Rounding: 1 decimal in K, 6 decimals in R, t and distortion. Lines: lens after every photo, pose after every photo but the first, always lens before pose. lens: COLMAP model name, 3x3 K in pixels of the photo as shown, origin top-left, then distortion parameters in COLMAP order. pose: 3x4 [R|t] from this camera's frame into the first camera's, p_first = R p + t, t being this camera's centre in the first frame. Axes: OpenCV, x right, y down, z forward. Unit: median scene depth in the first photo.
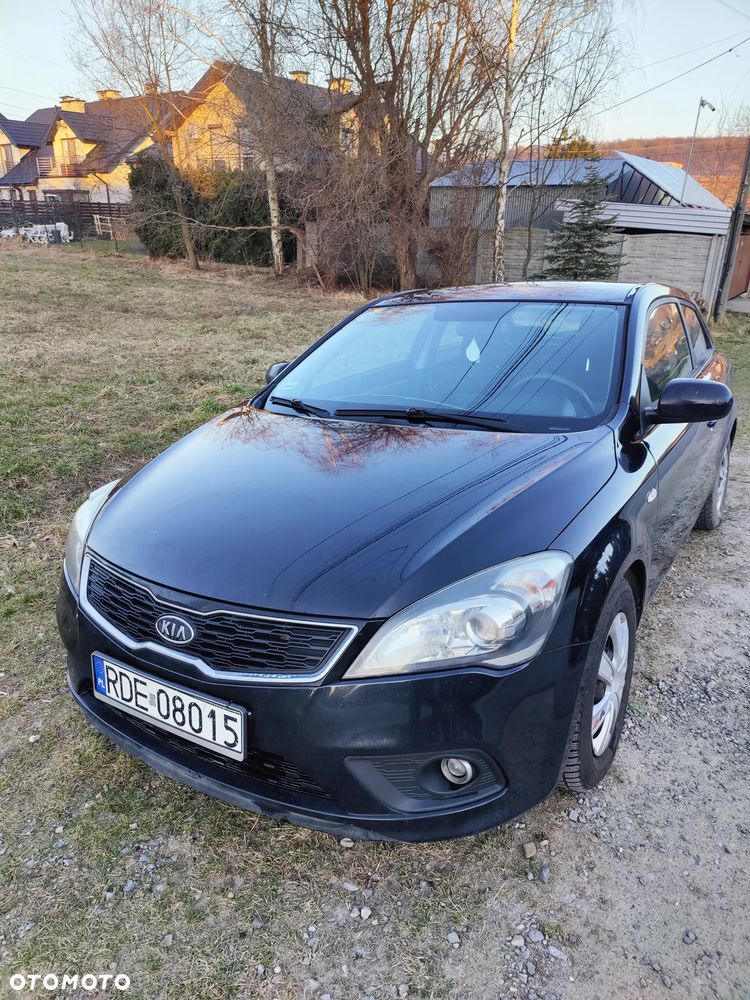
lens RADIAL K [[689.2, 0, 376.8], [0, 689.2, 501.3], [0, 0, 1]] dist [0.054107, -0.055234]
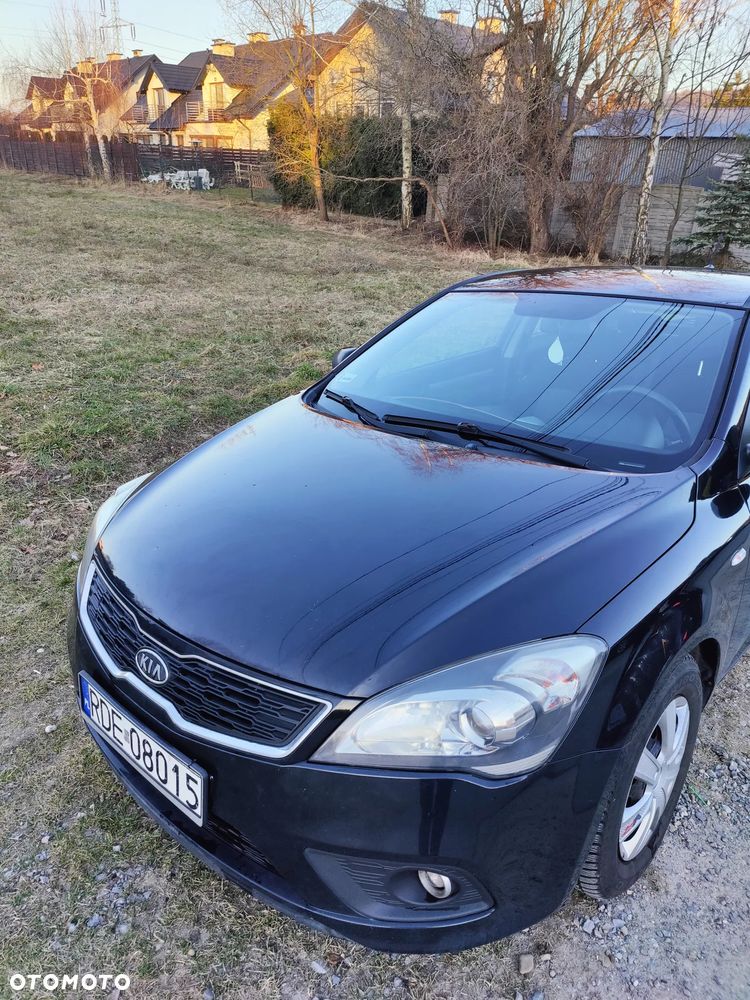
lens RADIAL K [[689.2, 0, 378.6], [0, 689.2, 502.8], [0, 0, 1]] dist [0.054107, -0.055234]
pose [[0.983338, 0.093999, -0.155599, 0.072844], [-0.083958, 0.994014, 0.069907, -0.069089], [0.161239, -0.055678, 0.985344, 0.089271]]
